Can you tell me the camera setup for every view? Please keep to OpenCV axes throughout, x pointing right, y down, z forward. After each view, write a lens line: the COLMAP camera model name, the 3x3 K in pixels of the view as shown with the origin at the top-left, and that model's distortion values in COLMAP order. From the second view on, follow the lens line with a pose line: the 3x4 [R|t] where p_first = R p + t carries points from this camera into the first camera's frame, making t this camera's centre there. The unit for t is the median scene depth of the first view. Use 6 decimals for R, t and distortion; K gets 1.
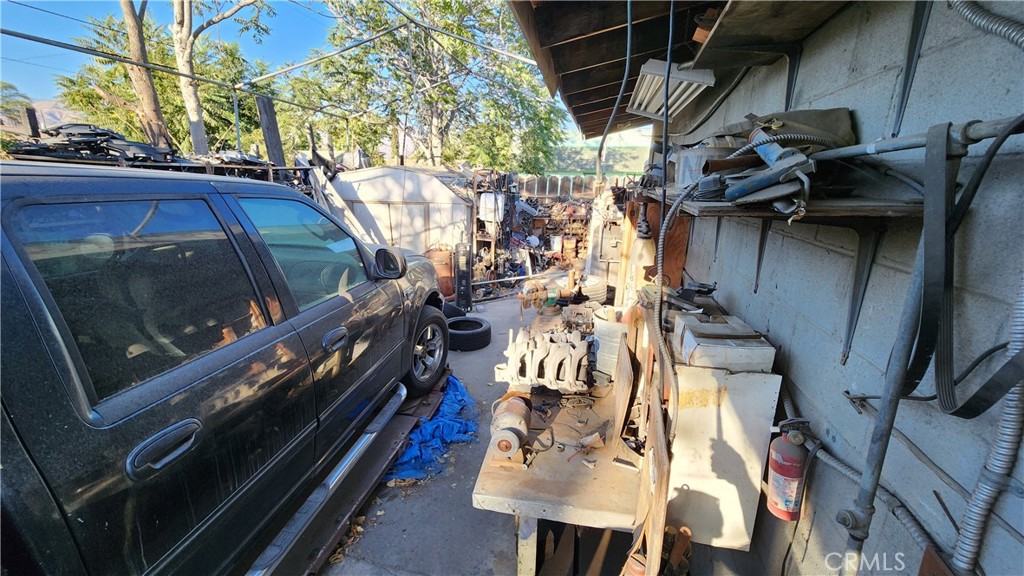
lens RADIAL K [[425.1, 0, 510.7], [0, 425.1, 286.6], [0, 0, 1]] dist [0.001975, -0.000631]
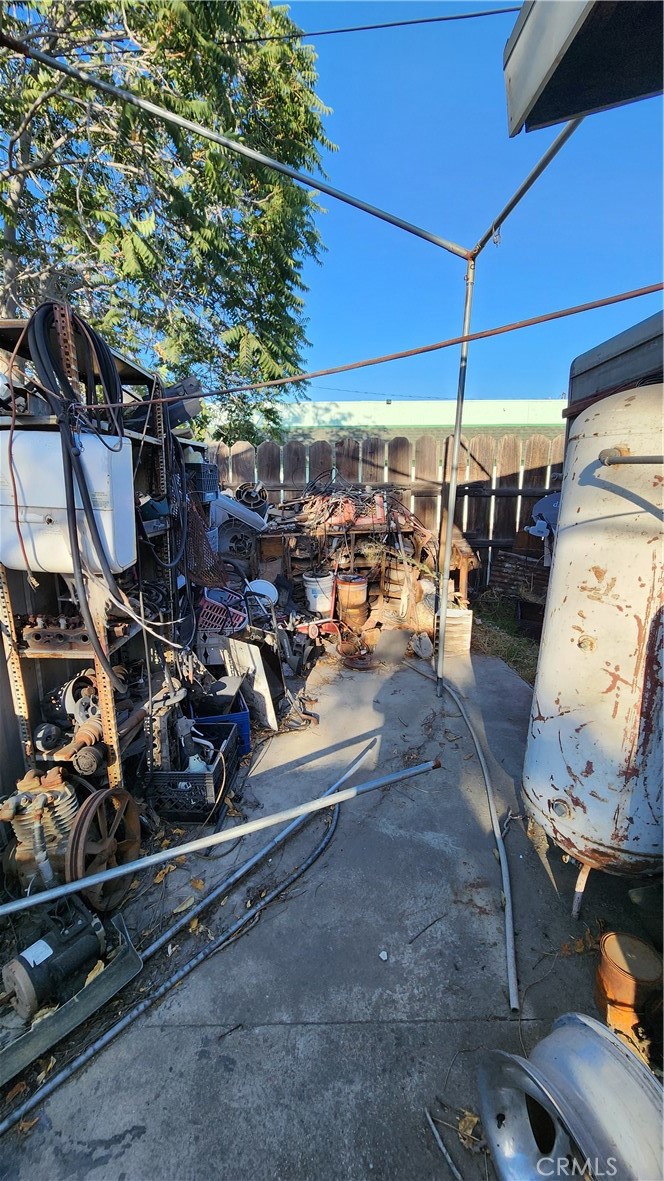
lens RADIAL K [[490.3, 0, 331.4], [0, 490.3, 586.5], [0, 0, 1]] dist [0.001975, -0.000631]
pose [[0.973603, -0.082903, 0.212659, 0.017651], [0.092281, 0.995134, -0.034540, -0.092368], [-0.208760, 0.053253, 0.976516, 0.539647]]
